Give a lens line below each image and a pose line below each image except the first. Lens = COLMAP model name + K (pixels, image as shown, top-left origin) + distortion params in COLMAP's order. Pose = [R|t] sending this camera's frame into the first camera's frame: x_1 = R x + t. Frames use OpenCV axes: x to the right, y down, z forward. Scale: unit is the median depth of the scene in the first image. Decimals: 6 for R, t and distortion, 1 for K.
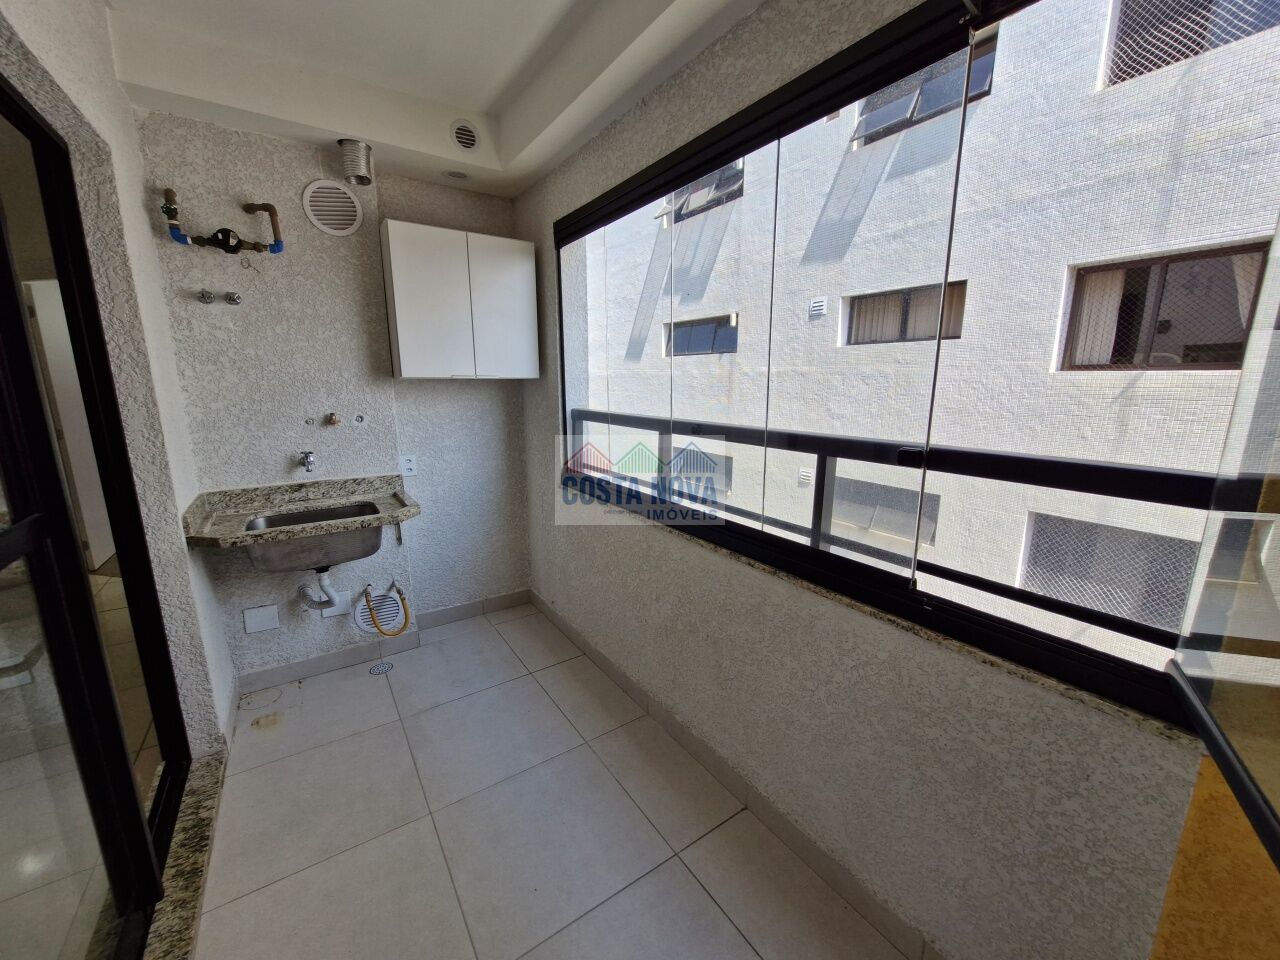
lens RADIAL K [[503.4, 0, 648.9], [0, 503.4, 484.5], [0, 0, 1]] dist [0.006505, -0.001953]
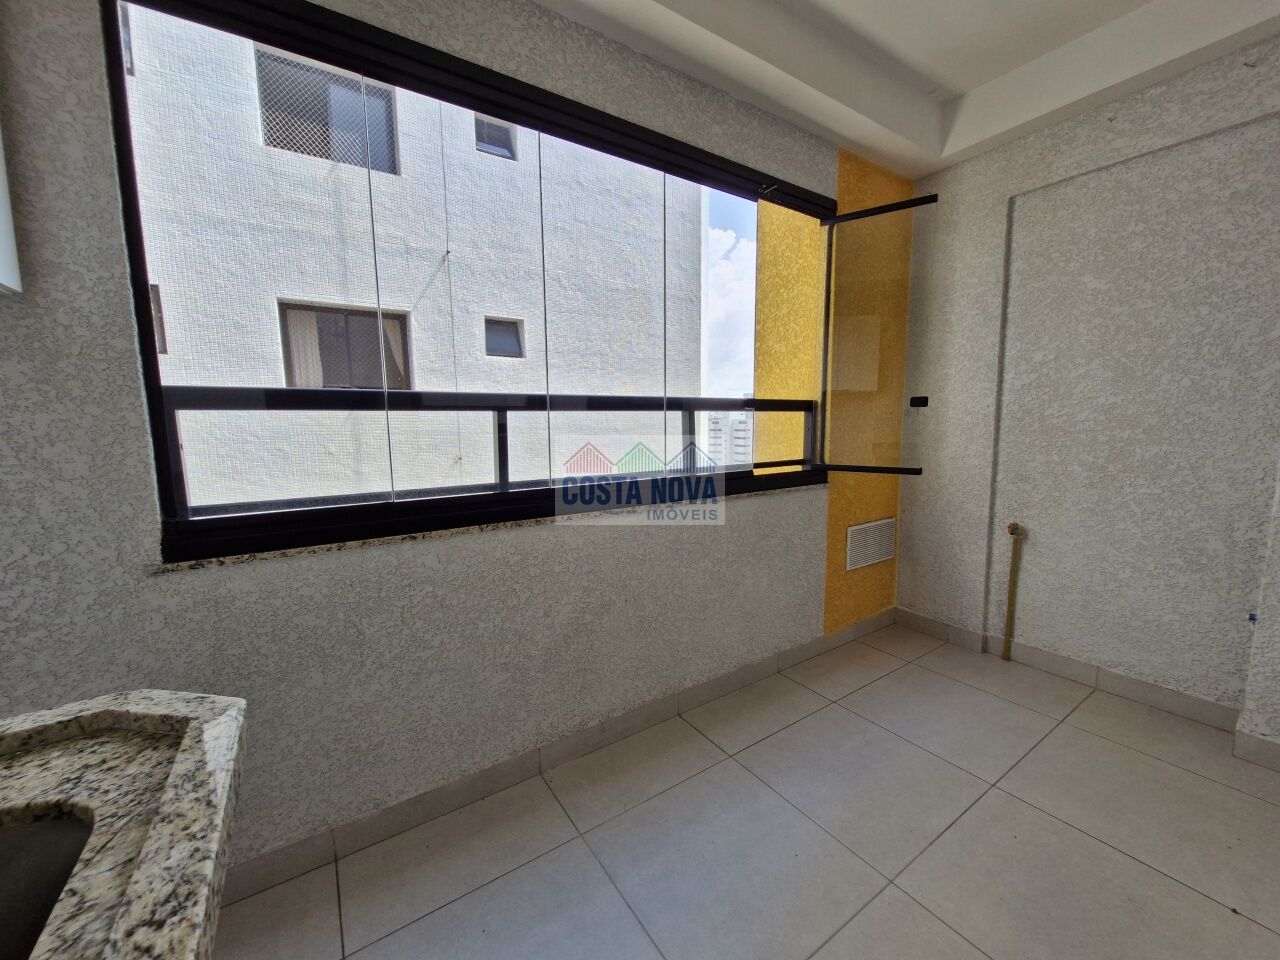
lens RADIAL K [[503.4, 0, 642.4], [0, 503.4, 482.5], [0, 0, 1]] dist [0.006505, -0.001953]
pose [[0.009184, -0.125971, 0.991991, -0.325971], [0.213213, 0.969467, 0.121136, -0.018435], [-0.976962, 0.210393, 0.035763, 0.330967]]
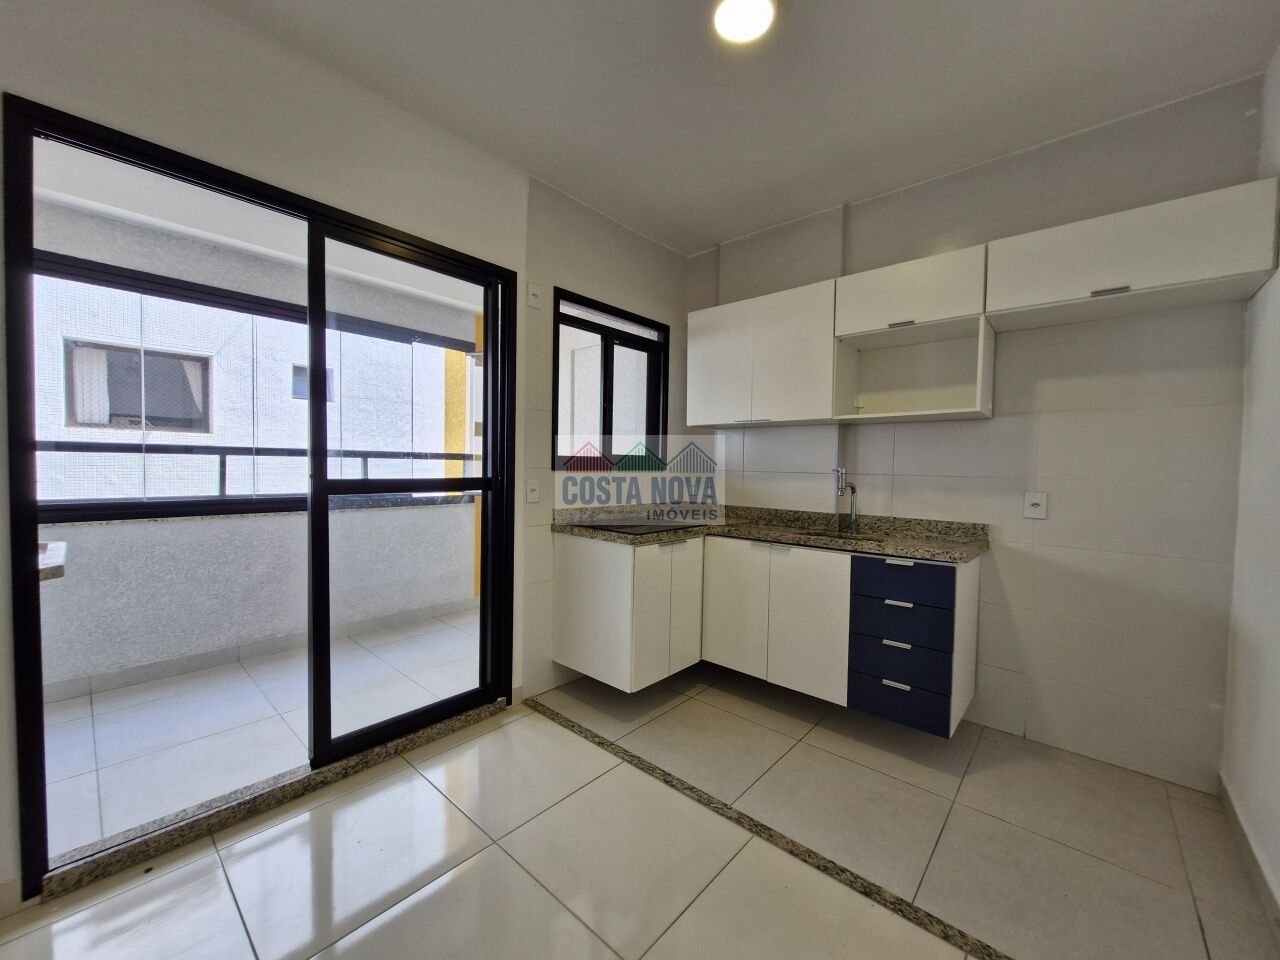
lens RADIAL K [[503.4, 0, 640.3], [0, 503.4, 482.4], [0, 0, 1]] dist [0.006505, -0.001953]
pose [[-0.238121, -0.046166, 0.970138, -0.714189], [0.175510, 0.980380, 0.089733, 0.022372], [-0.955246, 0.191636, -0.225347, 0.081062]]
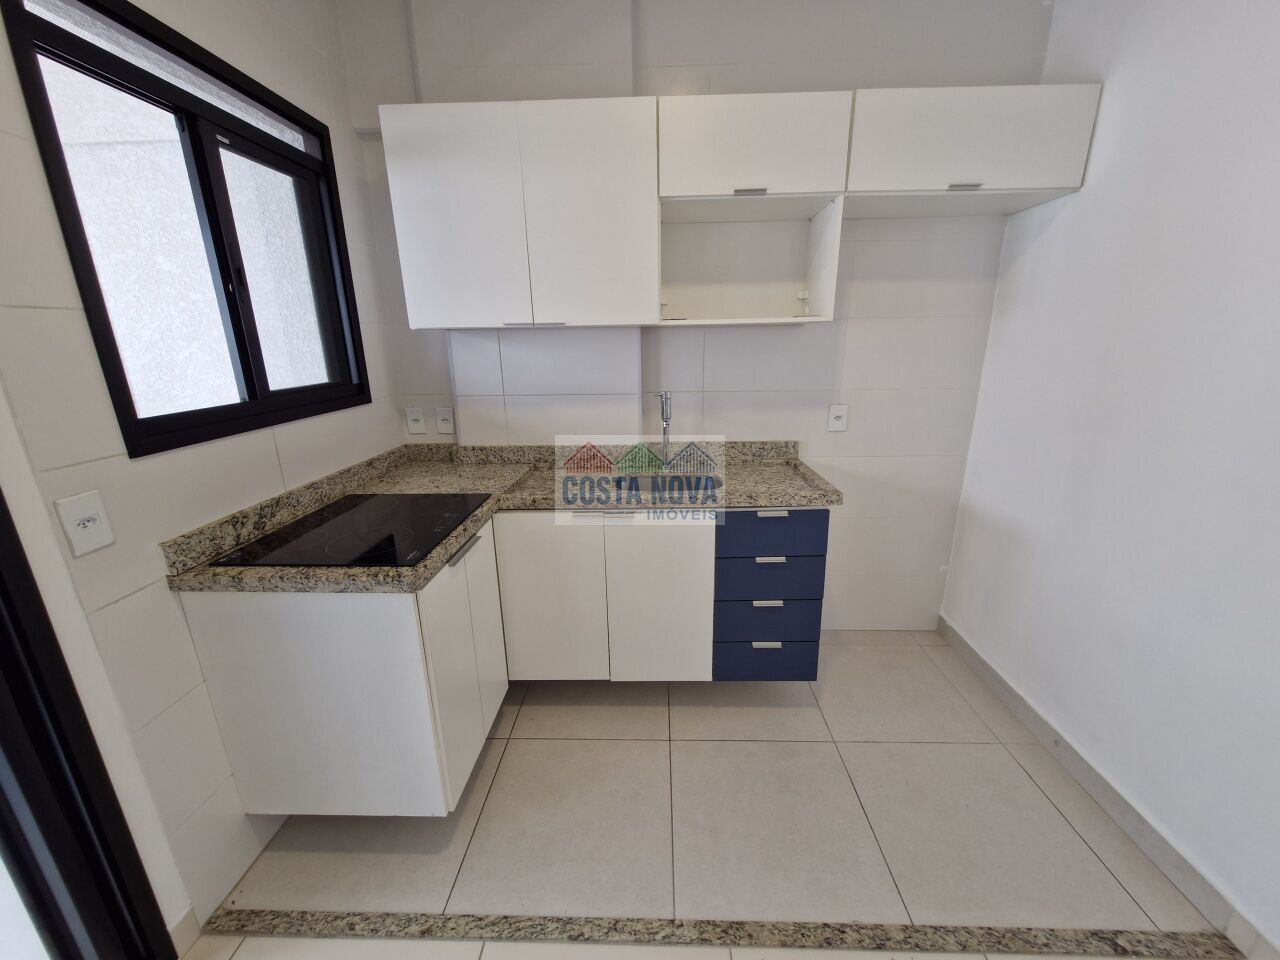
lens RADIAL K [[503.4, 0, 644.3], [0, 503.4, 482.9], [0, 0, 1]] dist [0.006505, -0.001953]
pose [[-0.808727, -0.157922, 0.566587, -0.481365], [0.127322, 0.893441, 0.430758, -0.016861], [-0.574238, 0.420505, -0.702443, 0.079058]]
